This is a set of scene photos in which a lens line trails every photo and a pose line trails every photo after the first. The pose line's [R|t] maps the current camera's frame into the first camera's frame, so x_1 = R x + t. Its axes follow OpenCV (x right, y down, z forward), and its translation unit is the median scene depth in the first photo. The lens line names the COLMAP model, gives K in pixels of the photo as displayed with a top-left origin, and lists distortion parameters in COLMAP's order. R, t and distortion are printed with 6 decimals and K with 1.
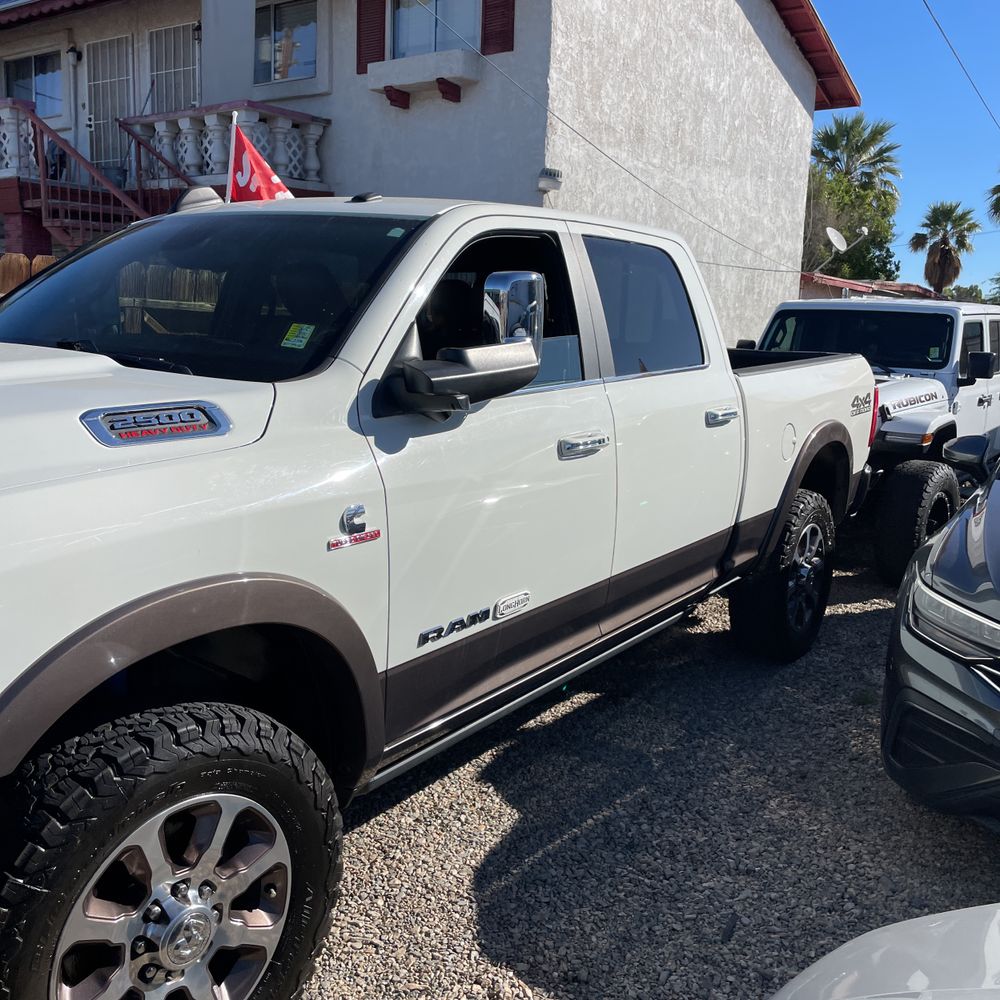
lens RADIAL K [[1017.0, 0, 497.6], [0, 1017.0, 484.9], [0, 0, 1]] dist [0.090553, -0.128919]
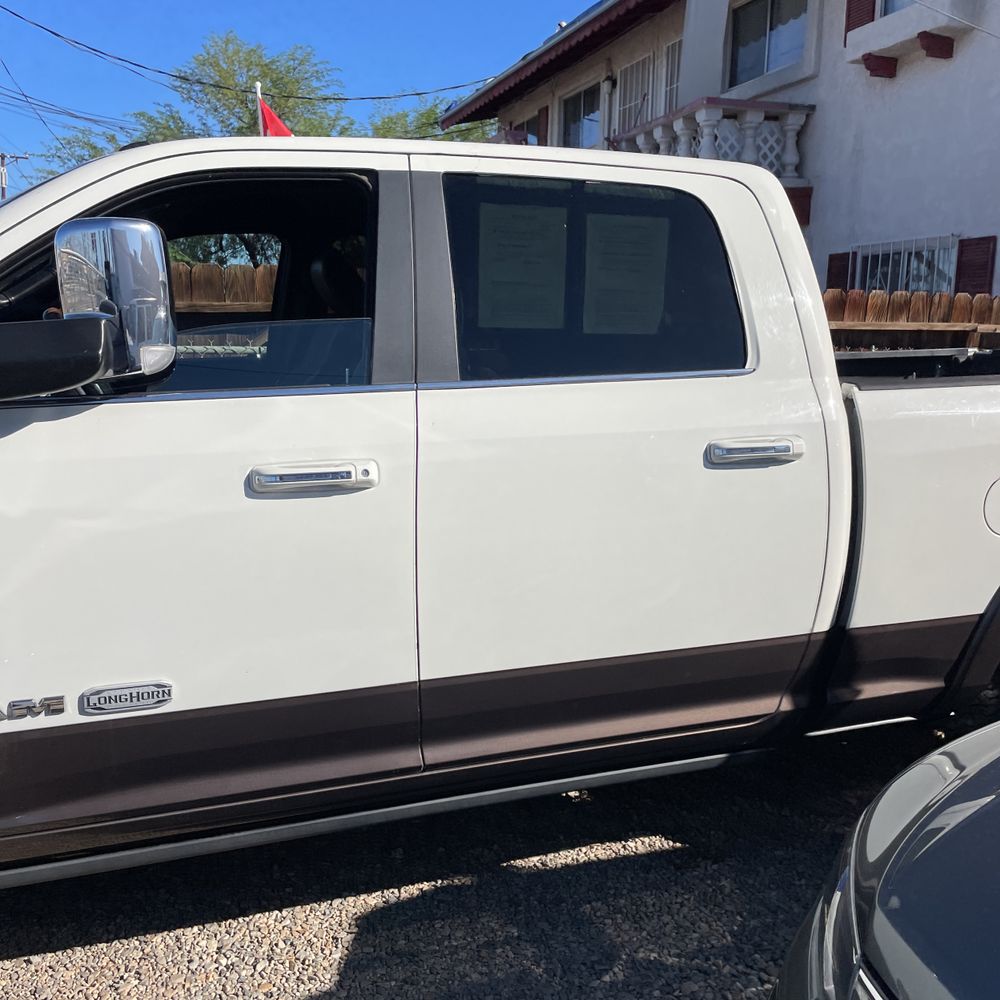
lens RADIAL K [[1017.0, 0, 497.6], [0, 1017.0, 484.9], [0, 0, 1]] dist [0.090553, -0.128919]
pose [[0.812847, 0.069299, -0.578340, 0.393840], [-0.081735, 0.996644, 0.004544, -0.032750], [0.576714, 0.043578, 0.815783, 0.355861]]
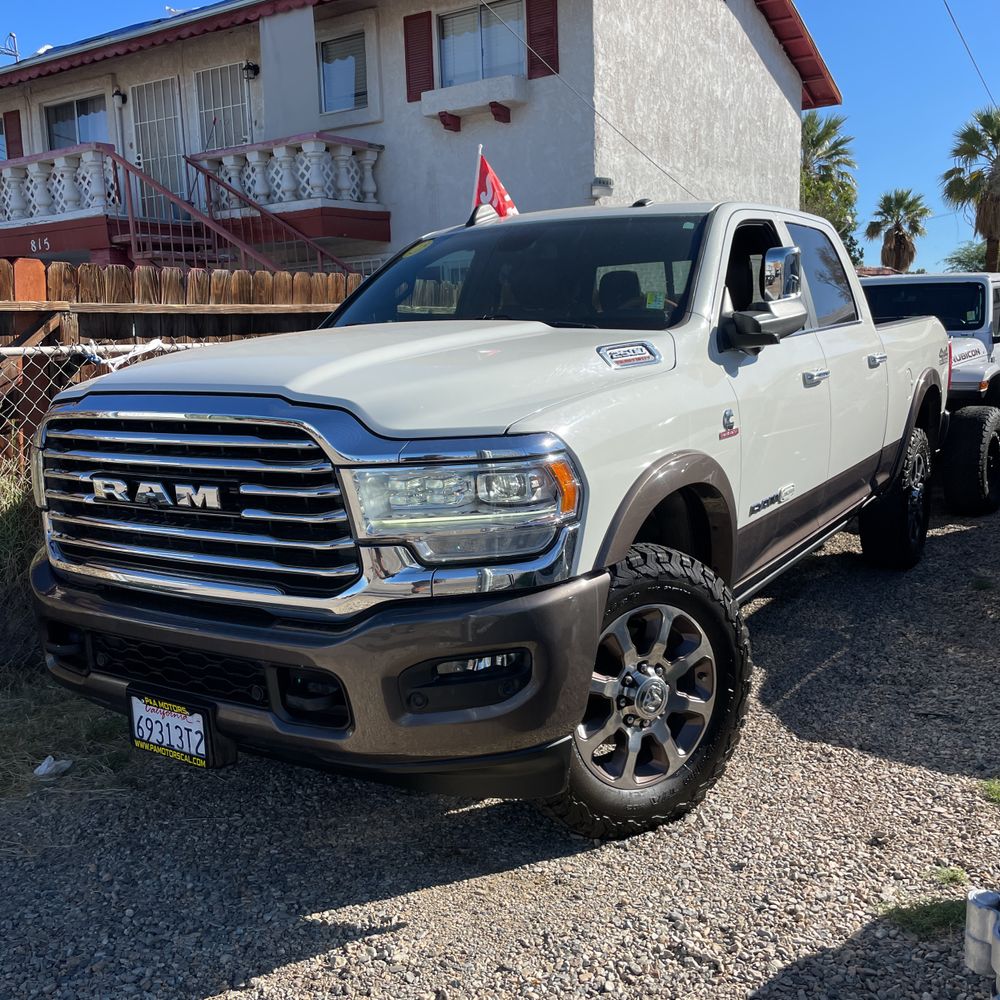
lens RADIAL K [[1017.0, 0, 497.6], [0, 1017.0, 484.9], [0, 0, 1]] dist [0.090553, -0.128919]
pose [[0.997060, -0.068441, 0.034444, -0.272716], [0.068831, 0.997576, -0.010259, 0.061824], [-0.033658, 0.012600, 0.999354, -0.229621]]
